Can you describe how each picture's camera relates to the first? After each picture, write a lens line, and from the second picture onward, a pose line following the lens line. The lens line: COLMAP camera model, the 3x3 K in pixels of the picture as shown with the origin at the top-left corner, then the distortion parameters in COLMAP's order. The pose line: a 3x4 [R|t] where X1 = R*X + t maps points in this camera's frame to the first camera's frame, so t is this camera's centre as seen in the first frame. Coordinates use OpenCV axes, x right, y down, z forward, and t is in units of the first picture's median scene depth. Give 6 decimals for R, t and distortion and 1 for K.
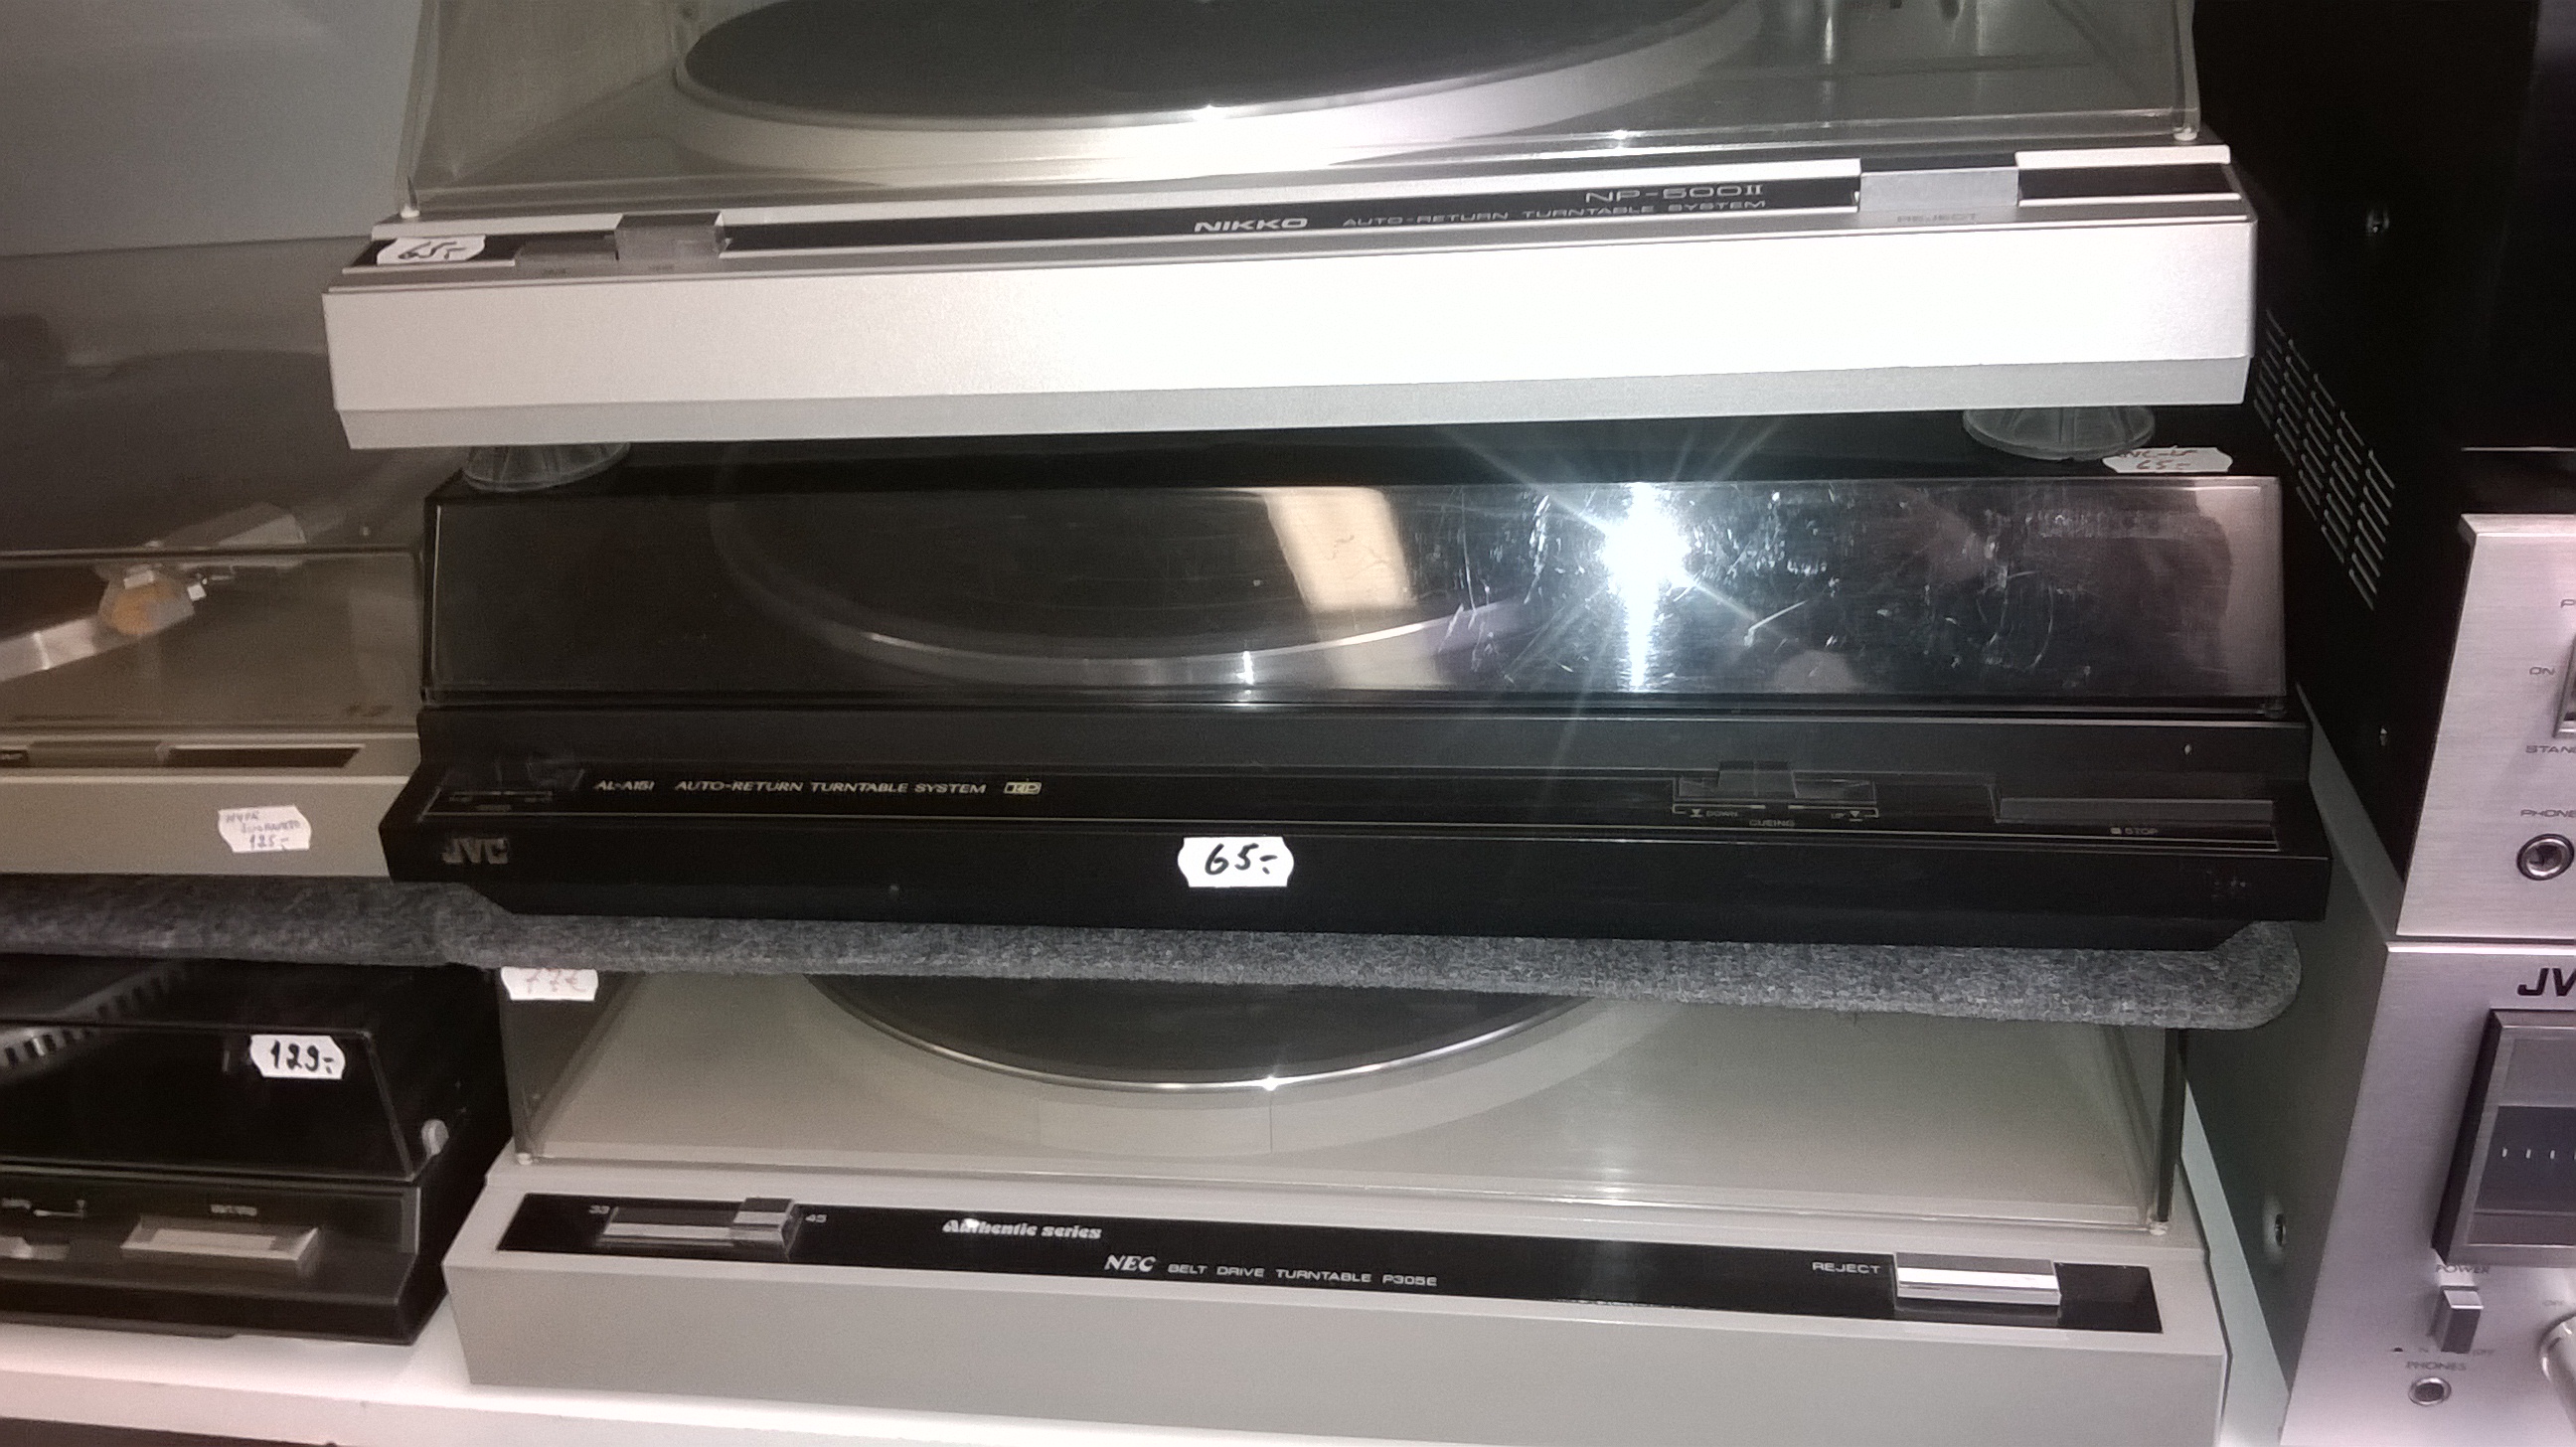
lens RADIAL K [[1584.4, 0, 1288.0], [0, 1584.4, 723.5], [0, 0, 1]] dist [-0.001410, 0.000037]
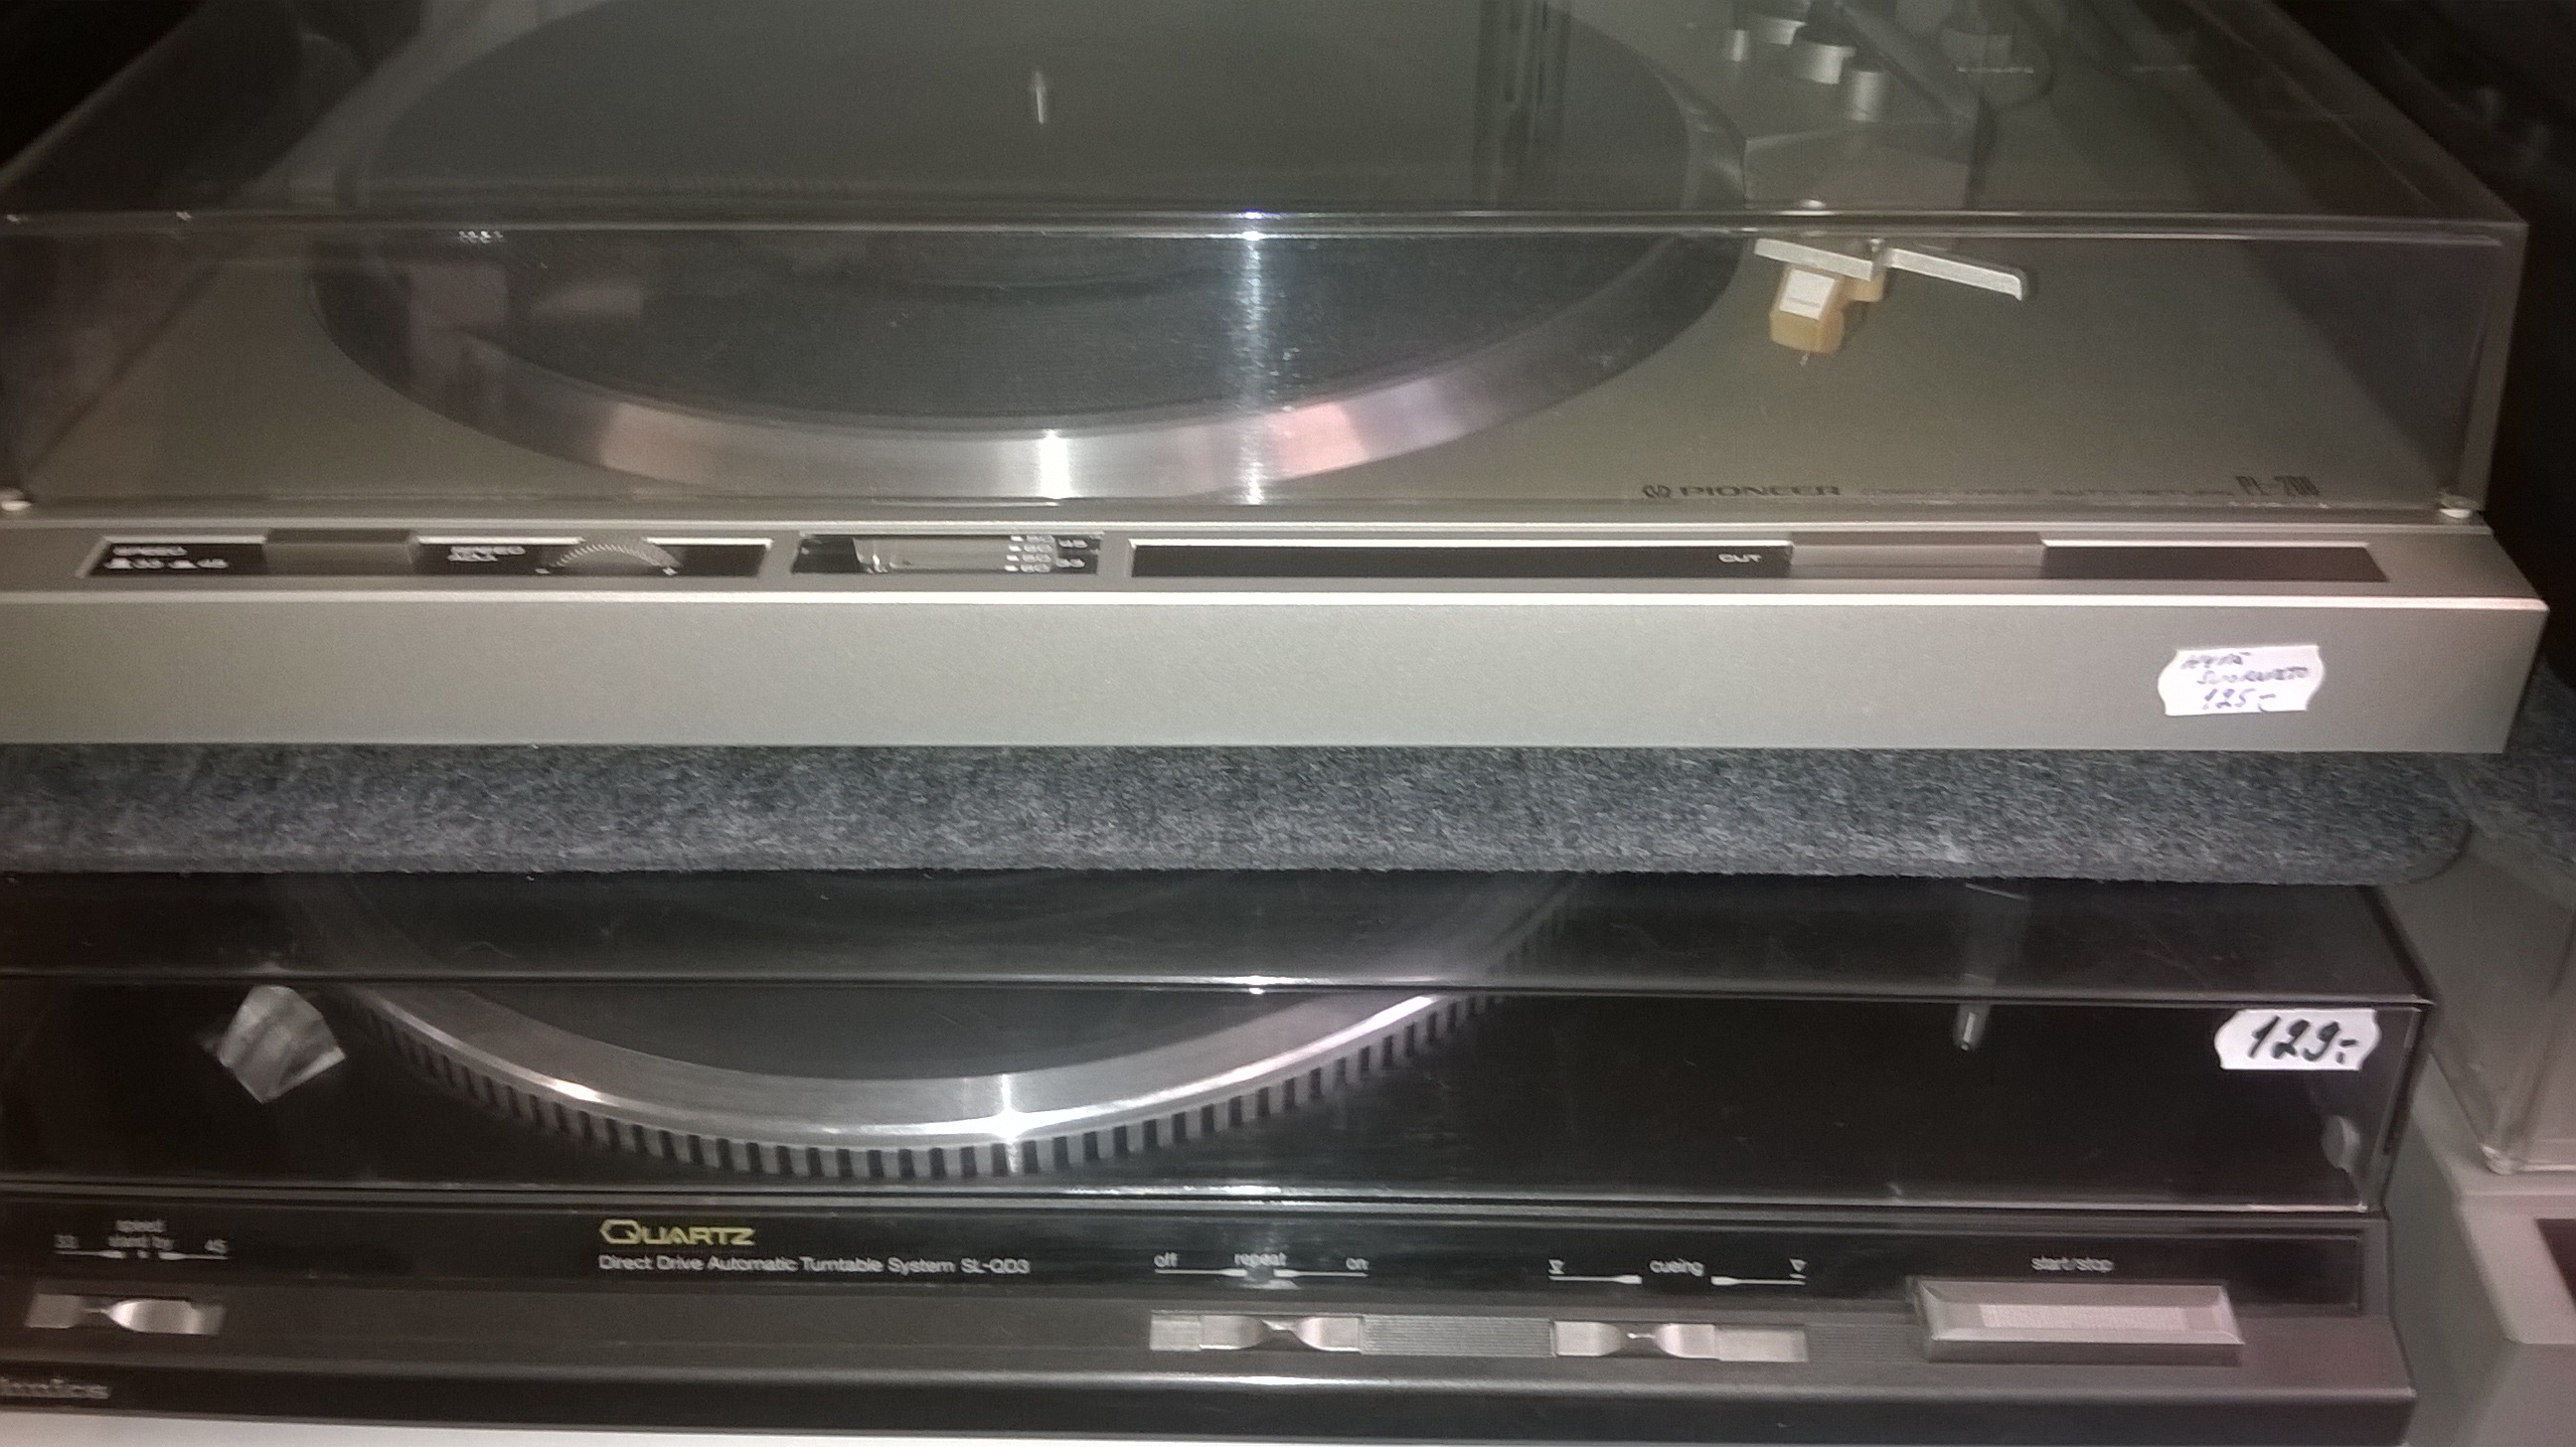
lens RADIAL K [[1584.4, 0, 1288.0], [0, 1584.4, 723.5], [0, 0, 1]] dist [-0.001410, 0.000037]
pose [[0.992796, -0.022398, 0.117706, -1.062051], [0.006715, 0.991230, 0.131976, 0.000511], [-0.119629, -0.130235, 0.984240, 0.432573]]
